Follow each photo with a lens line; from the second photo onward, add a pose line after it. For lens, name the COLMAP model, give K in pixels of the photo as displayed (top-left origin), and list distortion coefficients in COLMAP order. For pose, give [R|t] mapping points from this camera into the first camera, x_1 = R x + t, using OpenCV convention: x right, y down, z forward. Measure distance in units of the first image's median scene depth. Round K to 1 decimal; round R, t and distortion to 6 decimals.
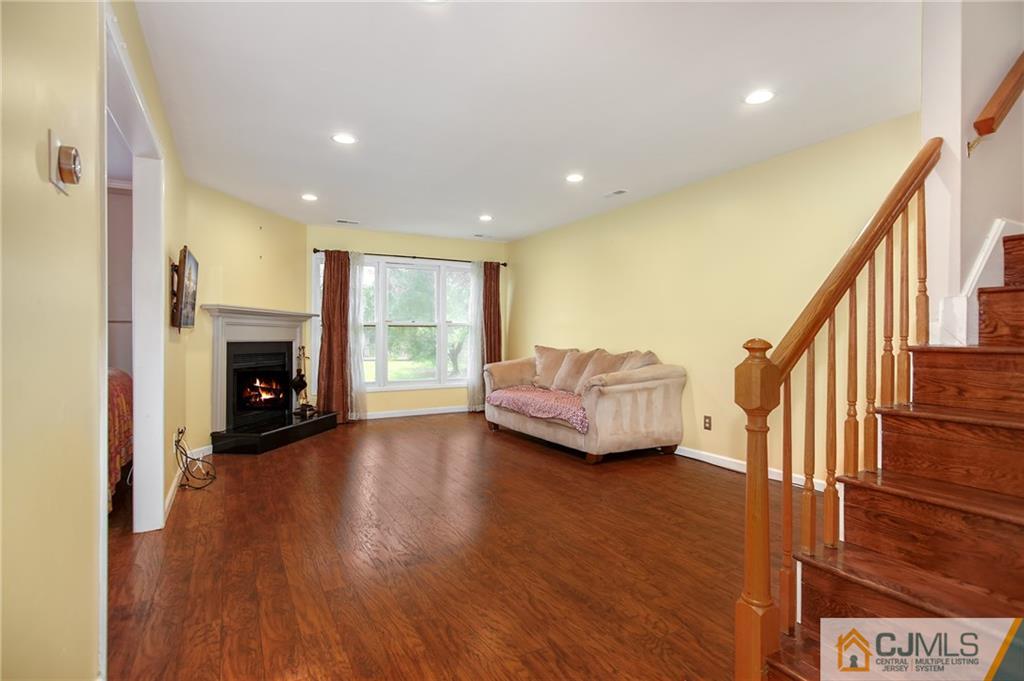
lens RADIAL K [[524.7, 0, 513.3], [0, 524.7, 339.4], [0, 0, 1]] dist [0.017878, -0.000991]
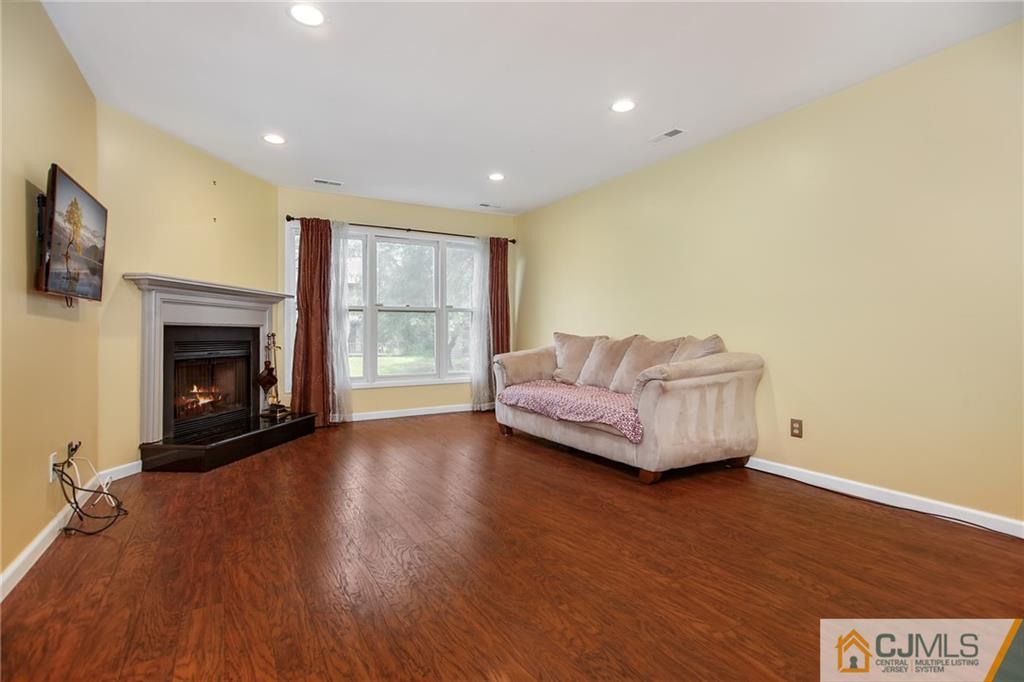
lens RADIAL K [[494.6, 0, 511.1], [0, 494.6, 334.5], [0, 0, 1]] dist [0.032398, 0.001666]
pose [[0.999707, -0.000992, 0.024176, -0.052635], [0.001155, 0.999977, -0.006745, 0.022734], [-0.024169, 0.006771, 0.999685, 0.239513]]
